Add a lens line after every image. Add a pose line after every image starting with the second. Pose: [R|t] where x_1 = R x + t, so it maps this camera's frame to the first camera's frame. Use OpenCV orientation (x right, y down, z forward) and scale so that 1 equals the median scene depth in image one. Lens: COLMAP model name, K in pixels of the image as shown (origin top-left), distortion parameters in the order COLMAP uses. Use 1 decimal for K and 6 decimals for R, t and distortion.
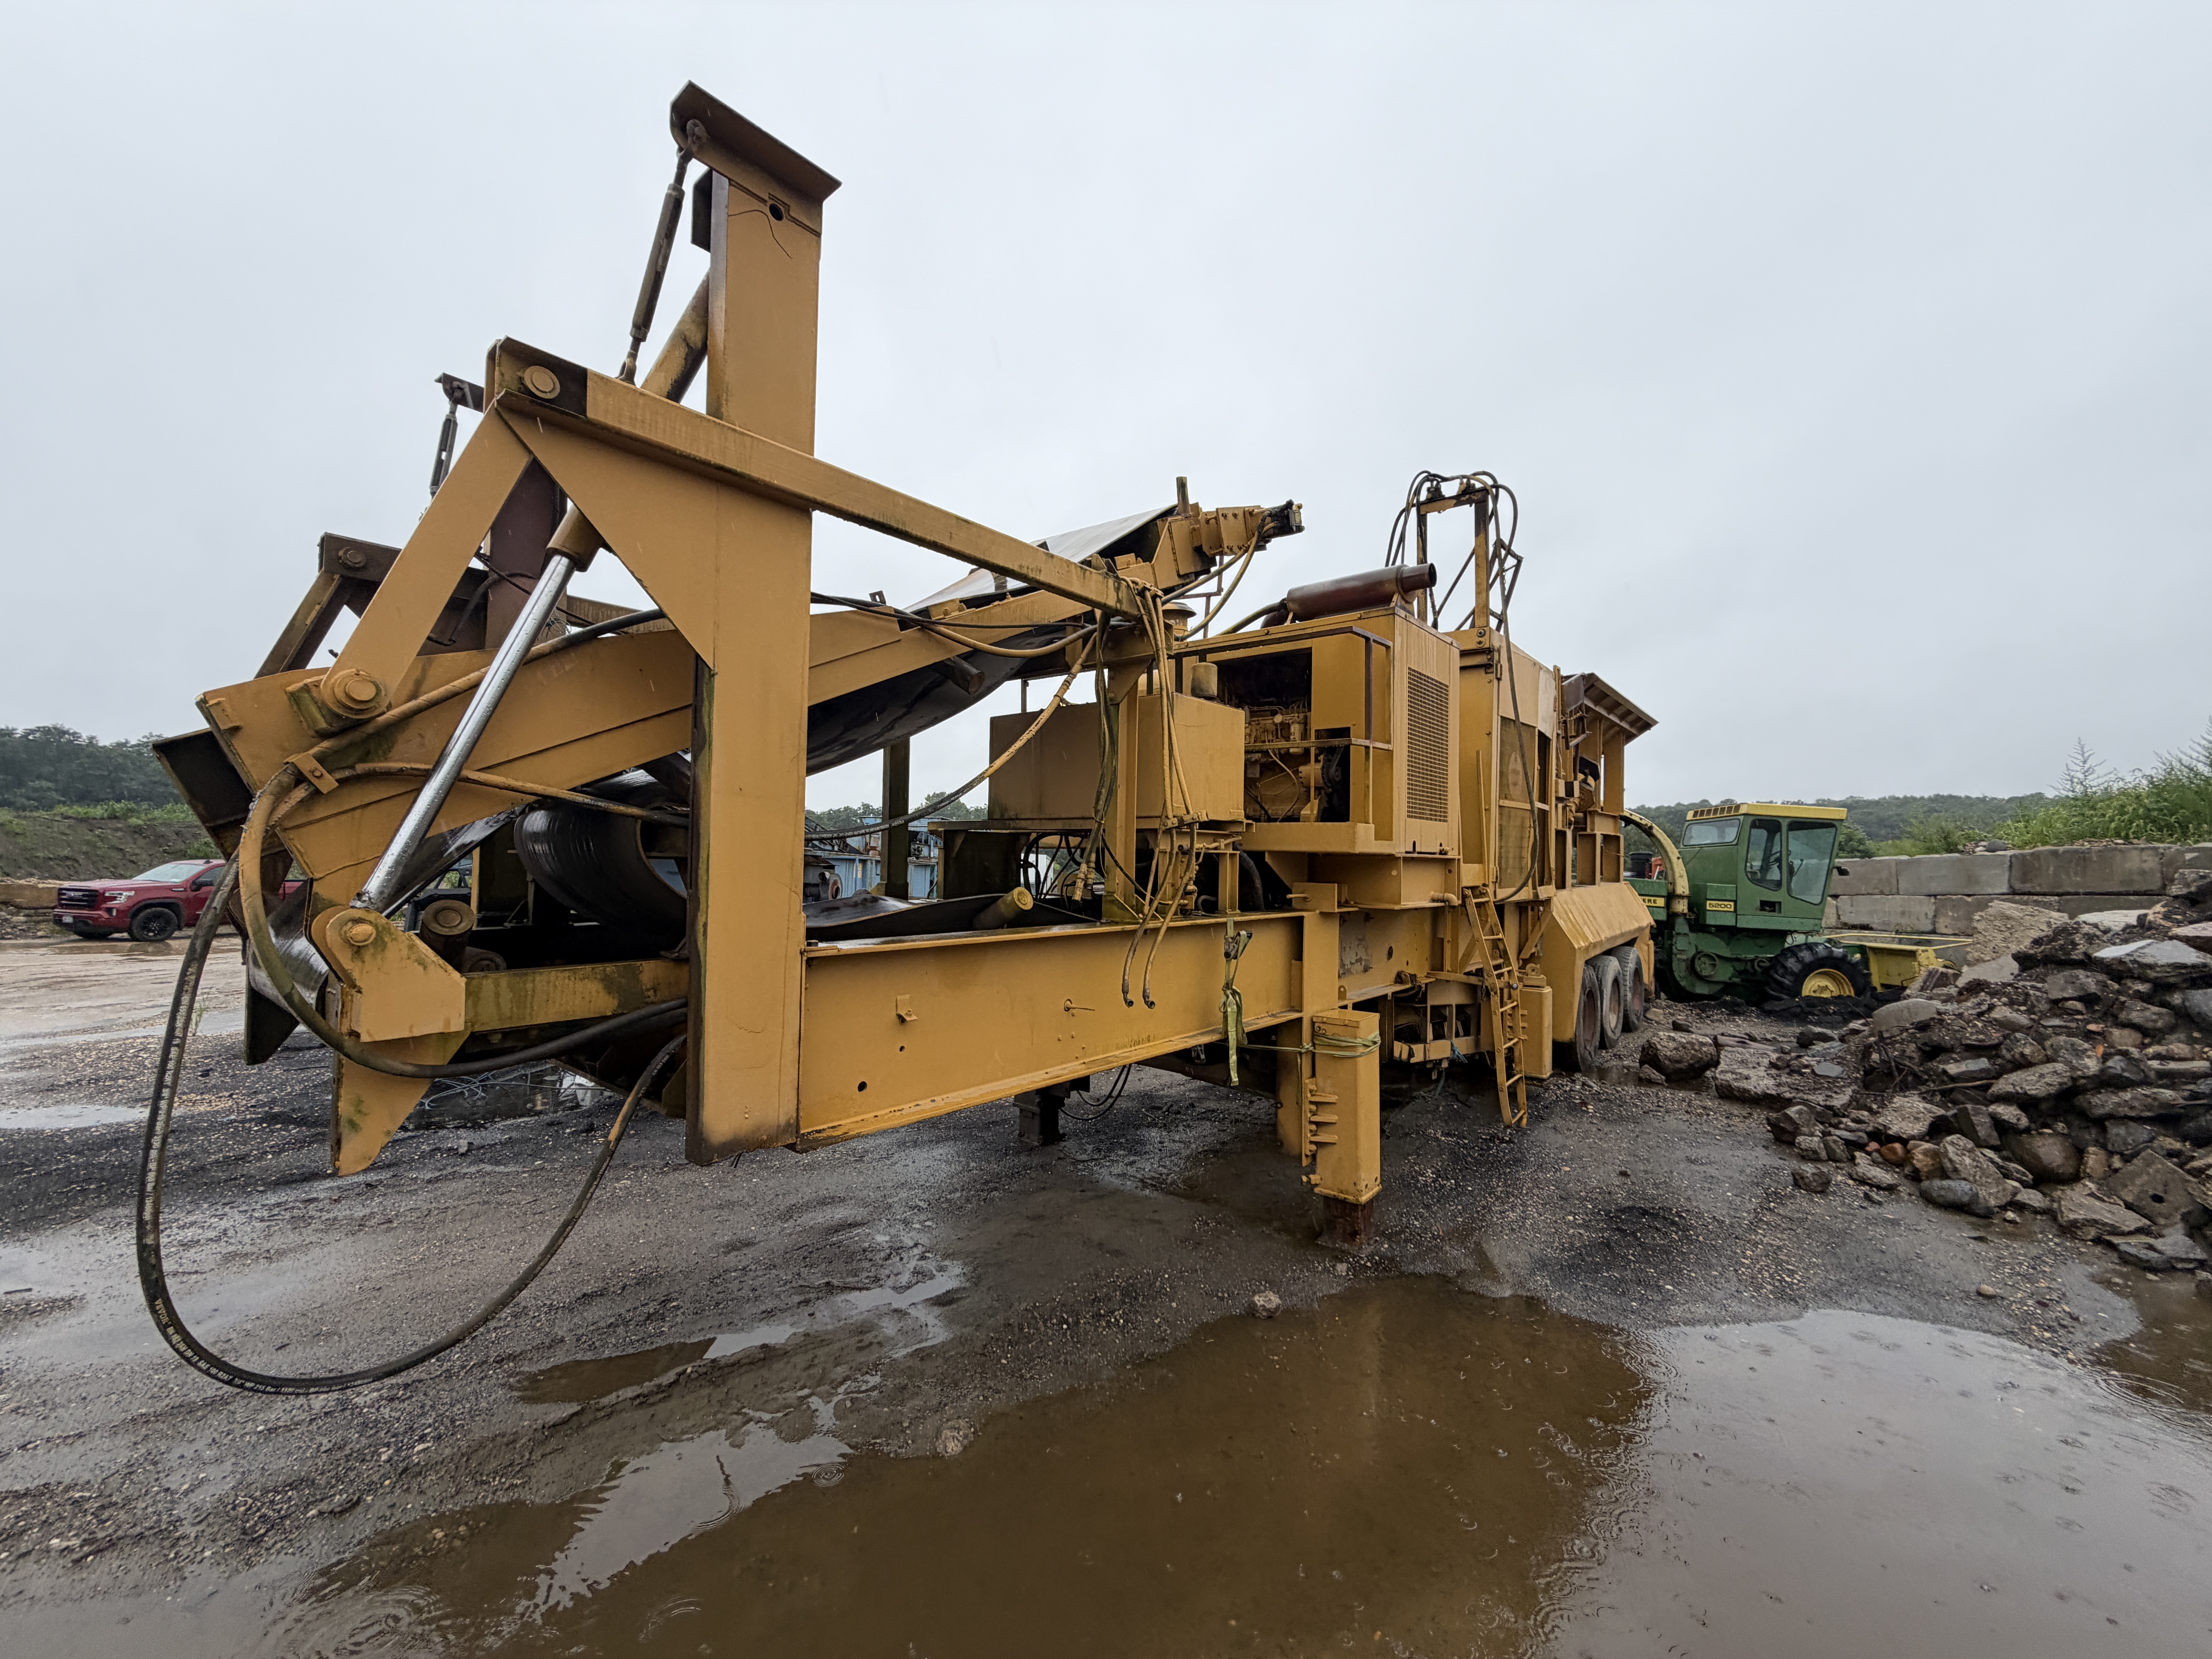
lens RADIAL K [[884.1, 0, 1102.7], [0, 884.1, 832.0], [0, 0, 1]] dist [-0.000206, -0.000032]
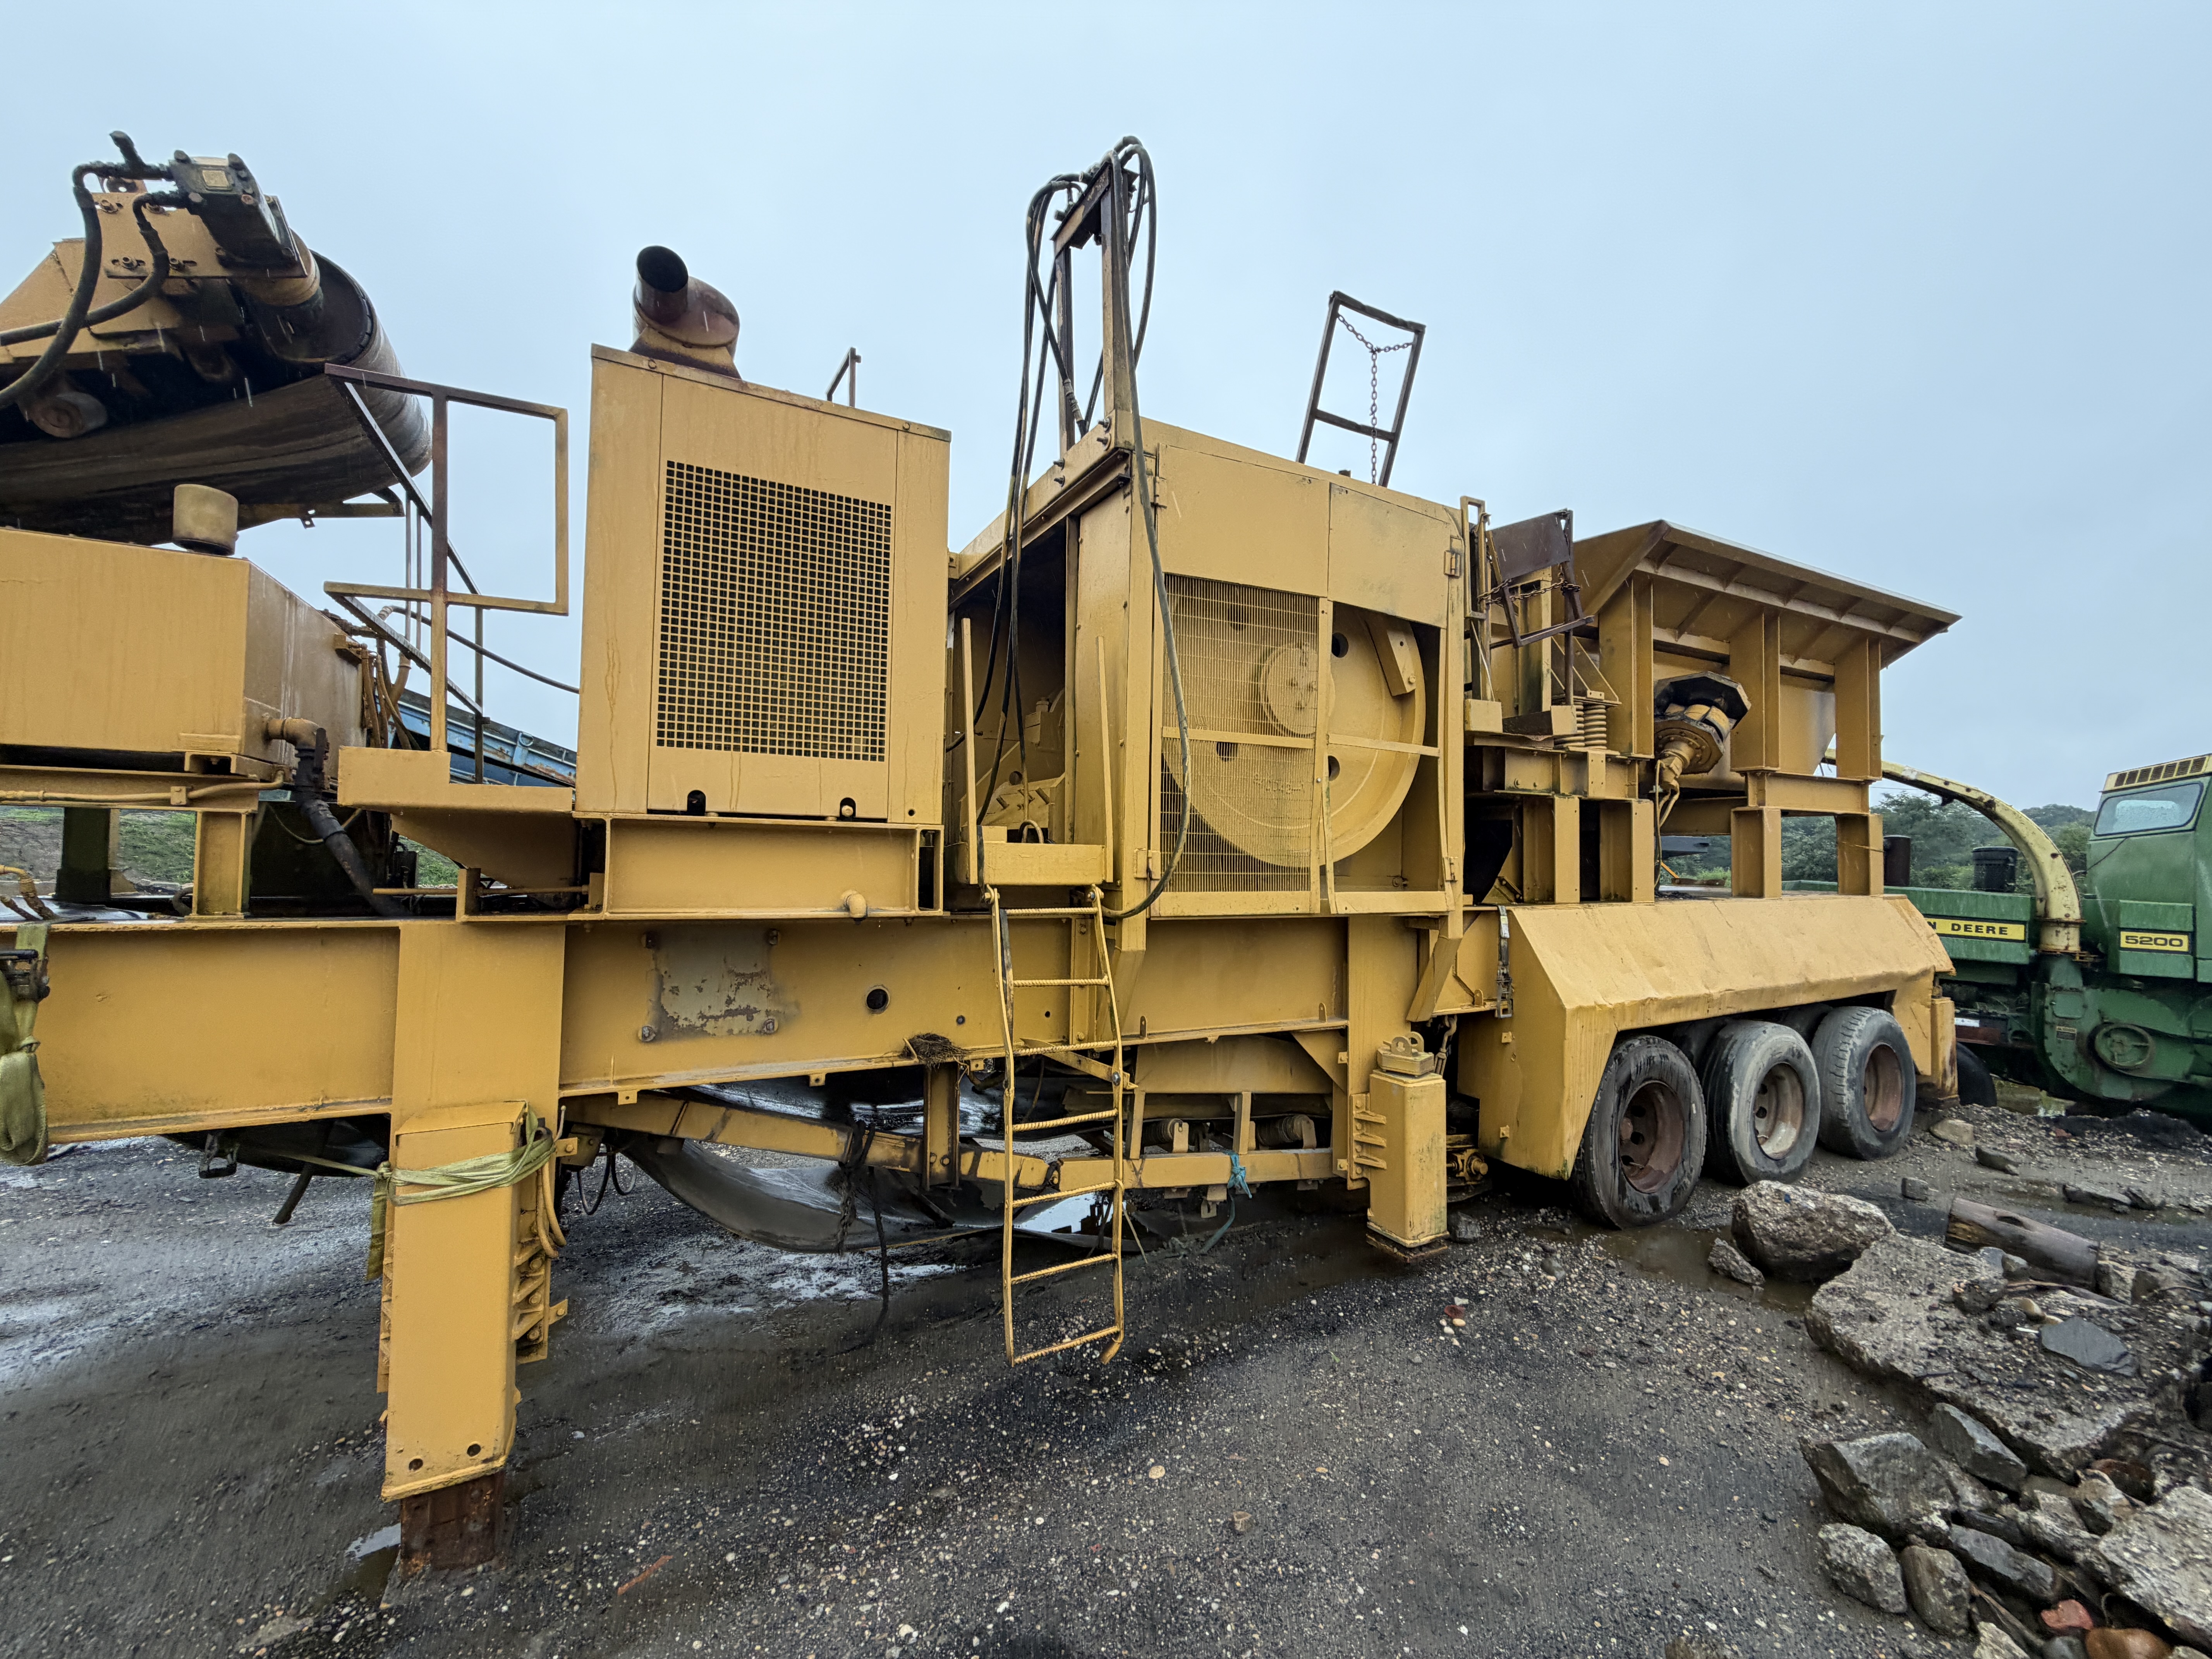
lens RADIAL K [[884.1, 0, 1102.7], [0, 884.1, 832.0], [0, 0, 1]] dist [-0.000206, -0.000032]
pose [[0.923676, -0.018233, -0.382740, 0.329754], [0.011514, 0.999737, -0.019839, 0.020481], [0.383001, 0.013918, 0.923643, 0.259967]]
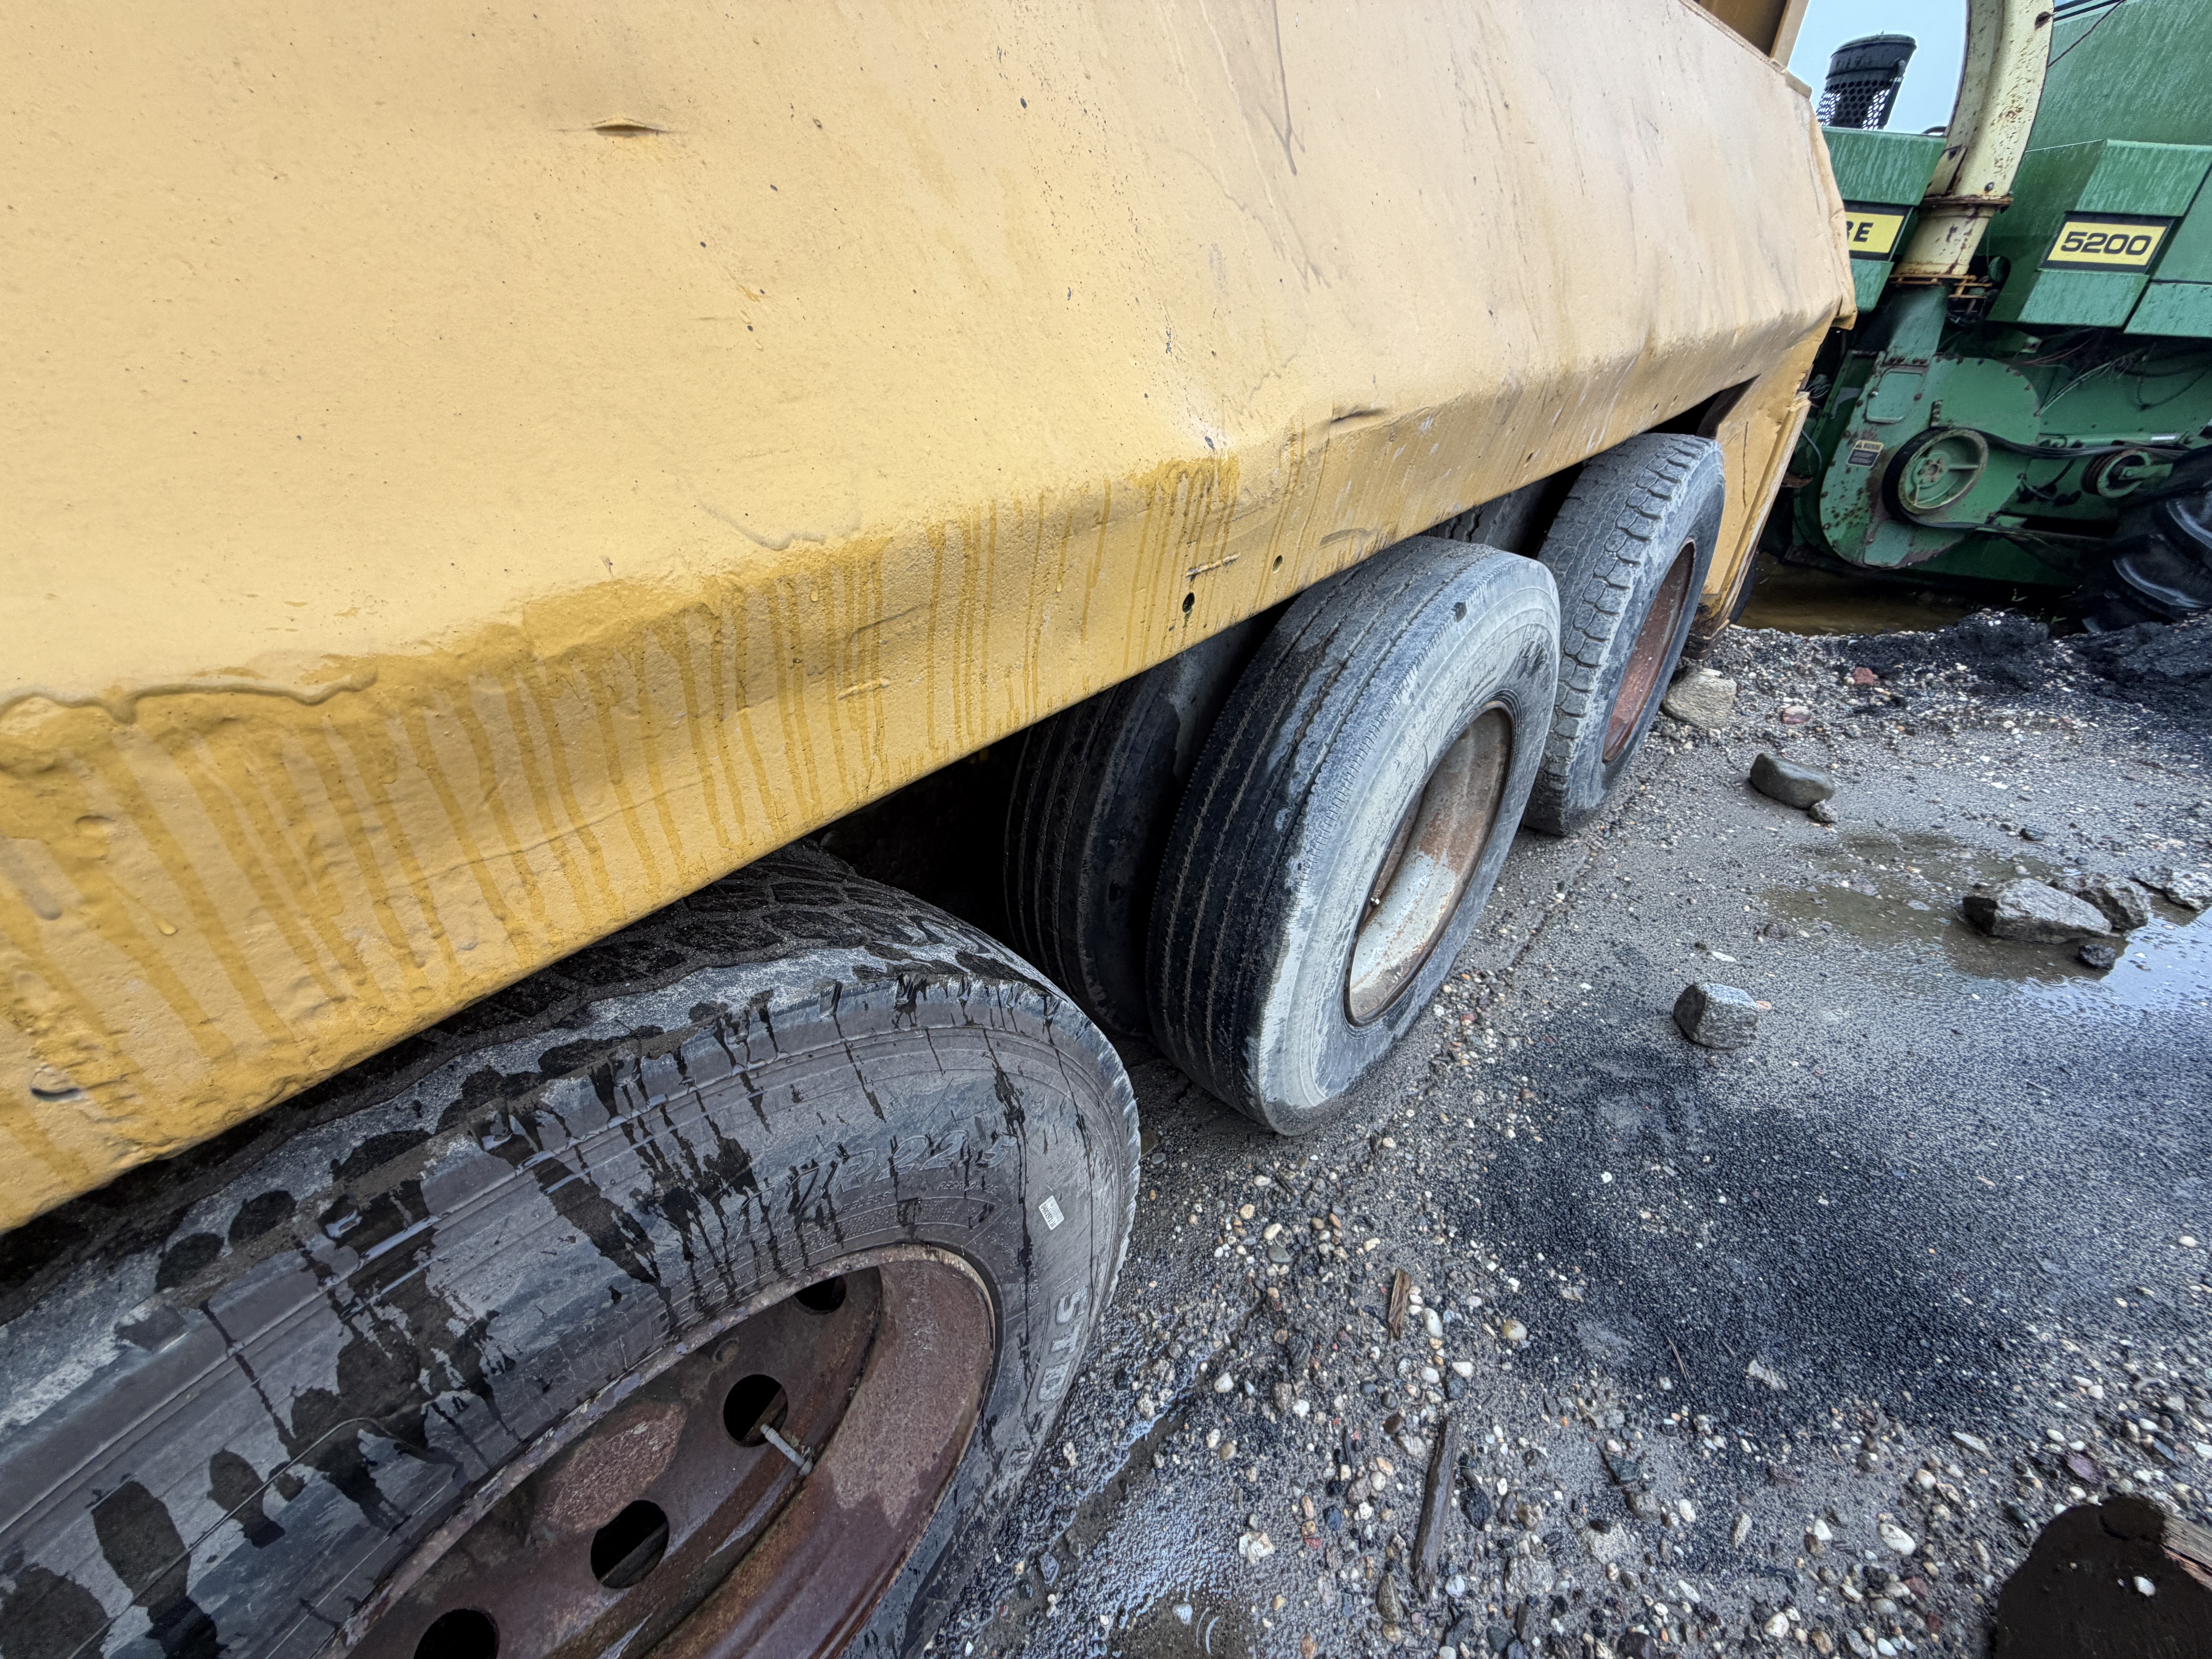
lens RADIAL K [[884.1, 0, 1102.7], [0, 884.1, 832.0], [0, 0, 1]] dist [-0.000206, -0.000032]
pose [[0.999517, 0.007443, -0.030167, 0.432558], [0.010777, 0.827583, 0.561240, 0.083377], [0.029143, -0.561294, 0.827103, 0.718197]]
